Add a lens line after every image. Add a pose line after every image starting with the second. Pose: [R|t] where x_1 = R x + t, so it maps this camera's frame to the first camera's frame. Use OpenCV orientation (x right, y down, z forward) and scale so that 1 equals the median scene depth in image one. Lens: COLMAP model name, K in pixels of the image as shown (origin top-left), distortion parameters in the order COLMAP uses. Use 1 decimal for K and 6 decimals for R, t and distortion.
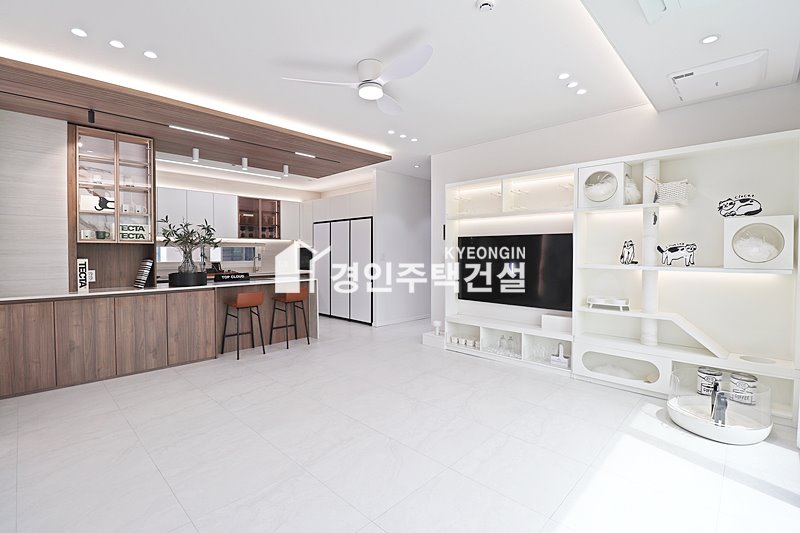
lens RADIAL K [[371.5, 0, 401.6], [0, 371.5, 260.3], [0, 0, 1]] dist [-0.001391, -0.013647]
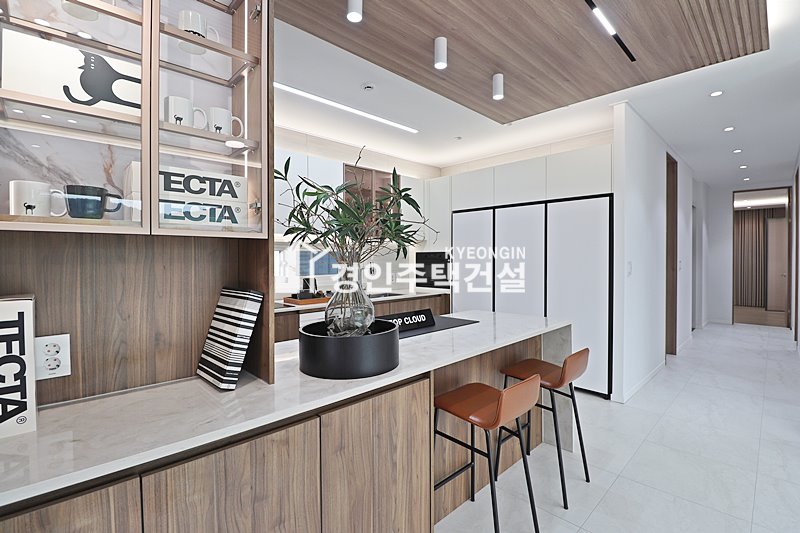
lens RADIAL K [[371.5, 0, 401.6], [0, 371.5, 260.3], [0, 0, 1]] dist [-0.001391, -0.013647]
pose [[0.999510, 0.002295, -0.031205, -0.547787], [-0.002600, 0.999949, -0.009743, -0.024663], [0.031181, 0.009819, 0.999466, 0.698598]]
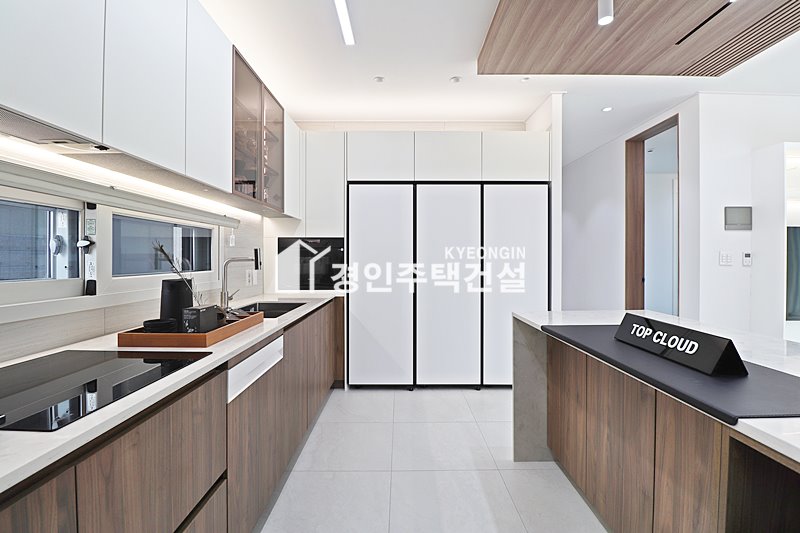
lens RADIAL K [[371.5, 0, 401.6], [0, 371.5, 260.3], [0, 0, 1]] dist [-0.001391, -0.013647]
pose [[0.720693, 0.000764, 0.693254, -0.901417], [0.009500, 0.999895, -0.010977, -0.002679], [-0.693189, 0.014497, 0.720610, 1.159996]]
